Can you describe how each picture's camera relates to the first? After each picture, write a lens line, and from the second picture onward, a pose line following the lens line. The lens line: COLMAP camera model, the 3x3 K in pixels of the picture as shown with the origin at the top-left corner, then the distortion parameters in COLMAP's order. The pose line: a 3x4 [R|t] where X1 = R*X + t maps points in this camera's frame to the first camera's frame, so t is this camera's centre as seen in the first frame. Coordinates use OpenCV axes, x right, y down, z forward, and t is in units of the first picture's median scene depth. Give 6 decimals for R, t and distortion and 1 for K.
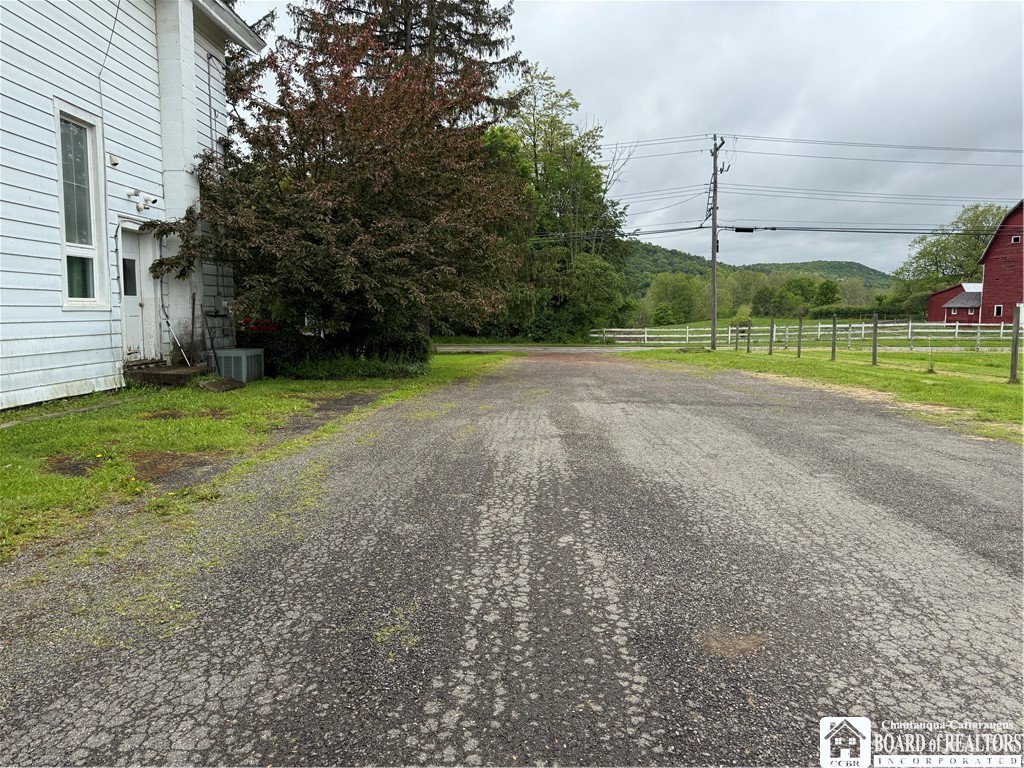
lens RADIAL K [[705.0, 0, 509.7], [0, 705.0, 381.0], [0, 0, 1]] dist [-0.002355, -0.000756]
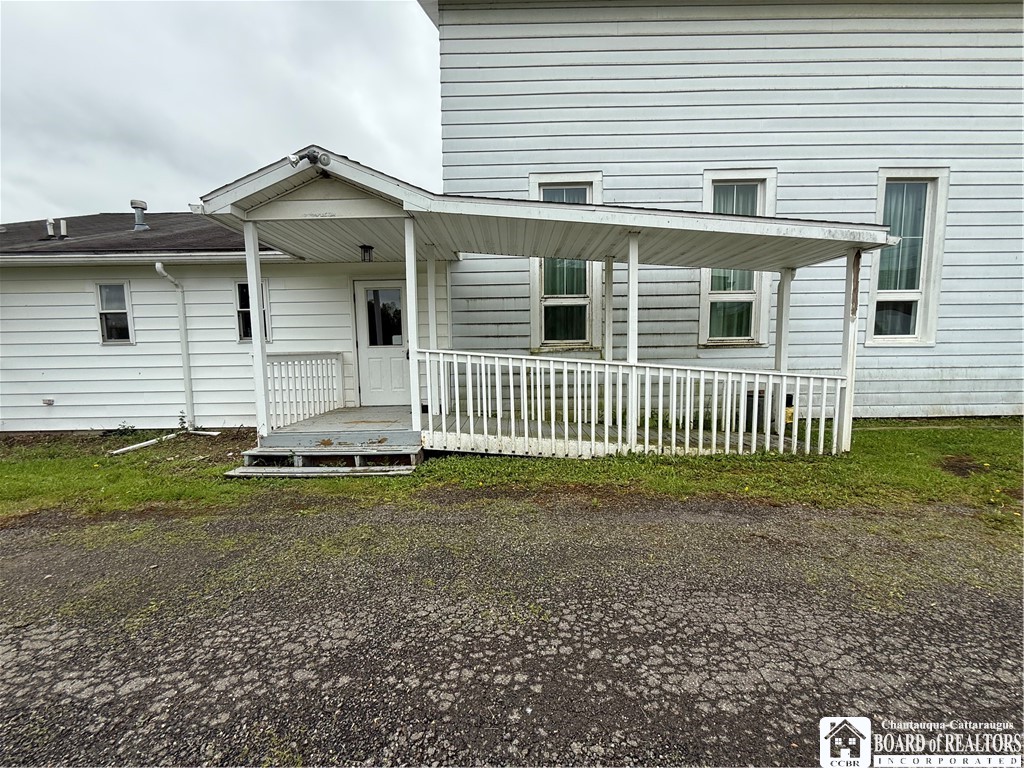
lens RADIAL K [[413.7, 0, 509.0], [0, 413.7, 391.9], [0, 0, 1]] dist [0.000907, 0.000060]
pose [[0.019868, 0.093046, -0.995464, 0.218150], [-0.083856, 0.992307, 0.091077, -0.029095], [0.996280, 0.081666, 0.027517, 0.413203]]
